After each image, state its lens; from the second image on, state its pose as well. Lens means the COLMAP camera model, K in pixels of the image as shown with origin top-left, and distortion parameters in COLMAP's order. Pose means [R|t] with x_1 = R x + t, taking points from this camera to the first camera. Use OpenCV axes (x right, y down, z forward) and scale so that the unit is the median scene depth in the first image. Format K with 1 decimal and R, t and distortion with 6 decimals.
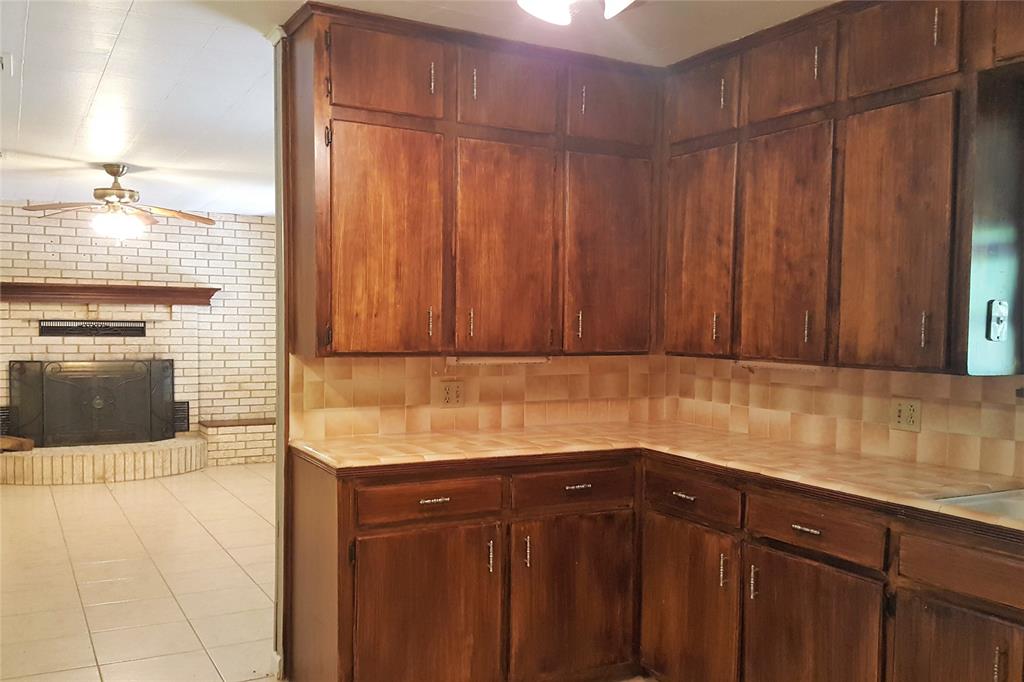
lens RADIAL K [[899.9, 0, 484.4], [0, 899.9, 378.2], [0, 0, 1]] dist [0.119841, -0.195824]
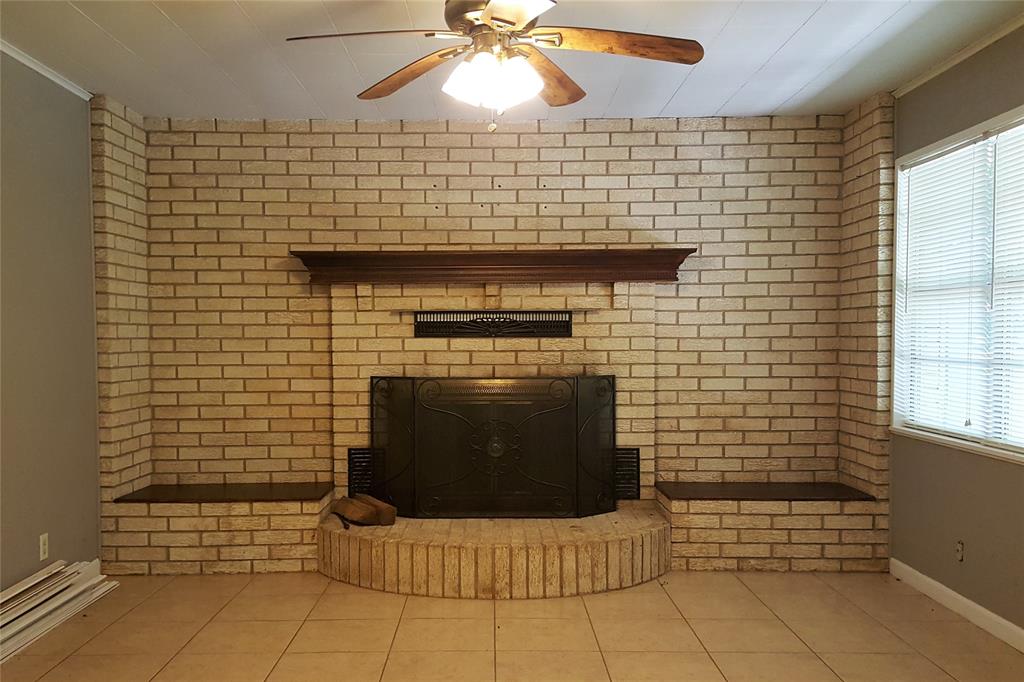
lens RADIAL K [[899.9, 0, 523.3], [0, 899.9, 368.2], [0, 0, 1]] dist [0.119841, -0.195824]
pose [[0.903028, 0.003817, -0.429565, -0.143746], [-0.014884, 0.999638, -0.022406, -0.011377], [0.429324, 0.026627, 0.902758, 0.444382]]
